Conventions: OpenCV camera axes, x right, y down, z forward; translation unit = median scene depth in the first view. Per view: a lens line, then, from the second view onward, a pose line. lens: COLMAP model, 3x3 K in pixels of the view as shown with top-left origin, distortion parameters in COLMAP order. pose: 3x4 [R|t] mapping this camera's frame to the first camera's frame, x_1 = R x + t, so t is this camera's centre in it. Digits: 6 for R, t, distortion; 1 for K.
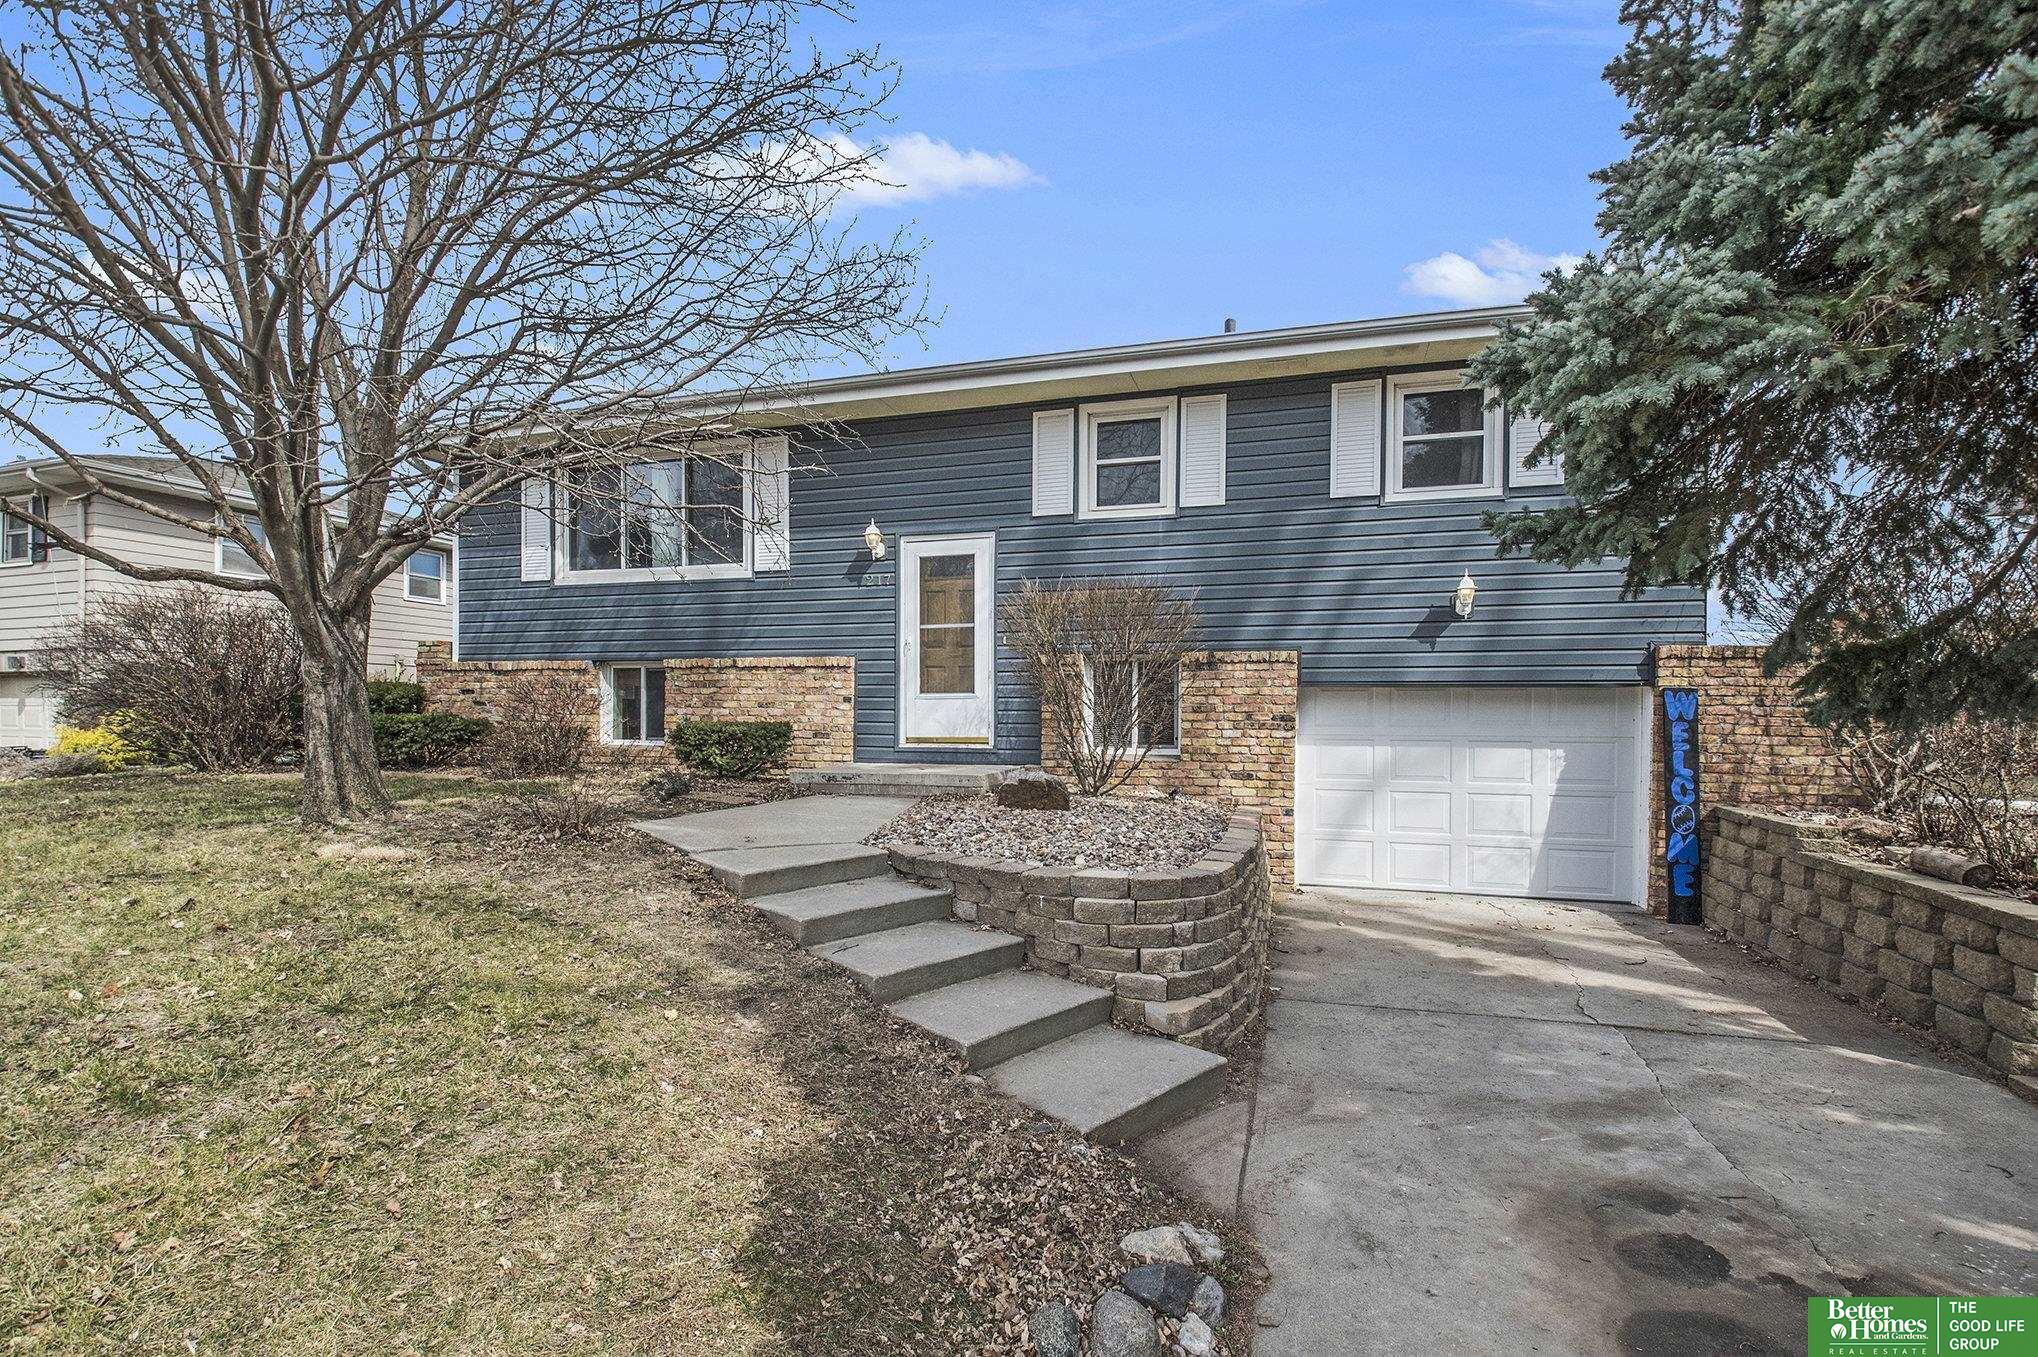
lens RADIAL K [[905.5, 0, 1007.4], [0, 905.5, 680.7], [0, 0, 1]] dist [0.003214, -0.008624]
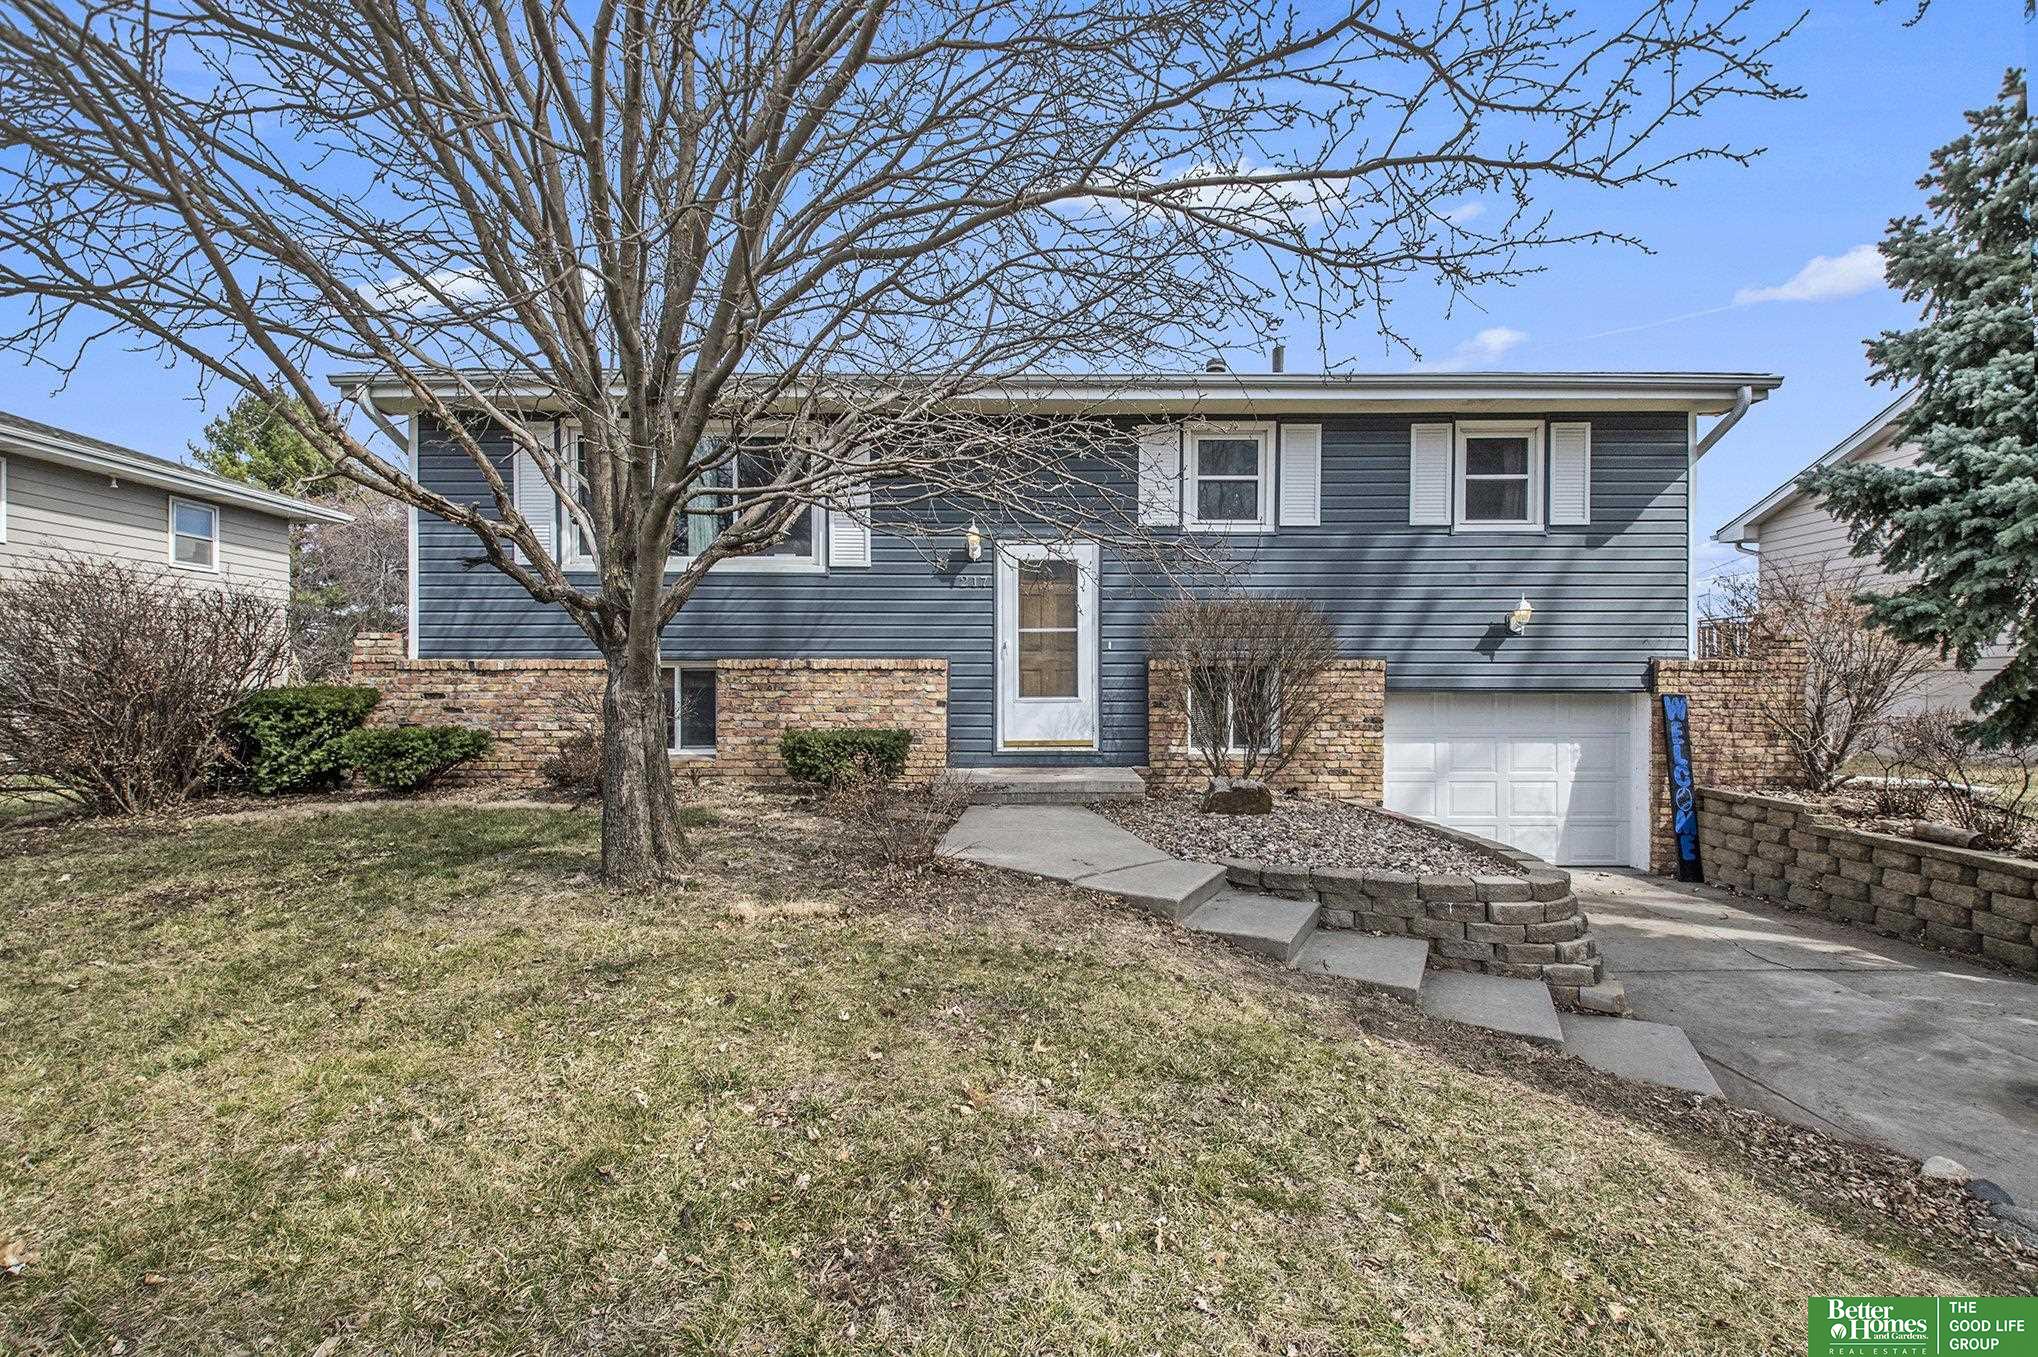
lens RADIAL K [[905.5, 0, 1095.3], [0, 905.5, 683.2], [0, 0, 1]] dist [0.003214, -0.008624]
pose [[0.958582, -0.002547, 0.284805, -0.334492], [-0.005255, 0.999632, 0.026627, -0.031757], [-0.284767, -0.027020, 0.958216, 0.021285]]
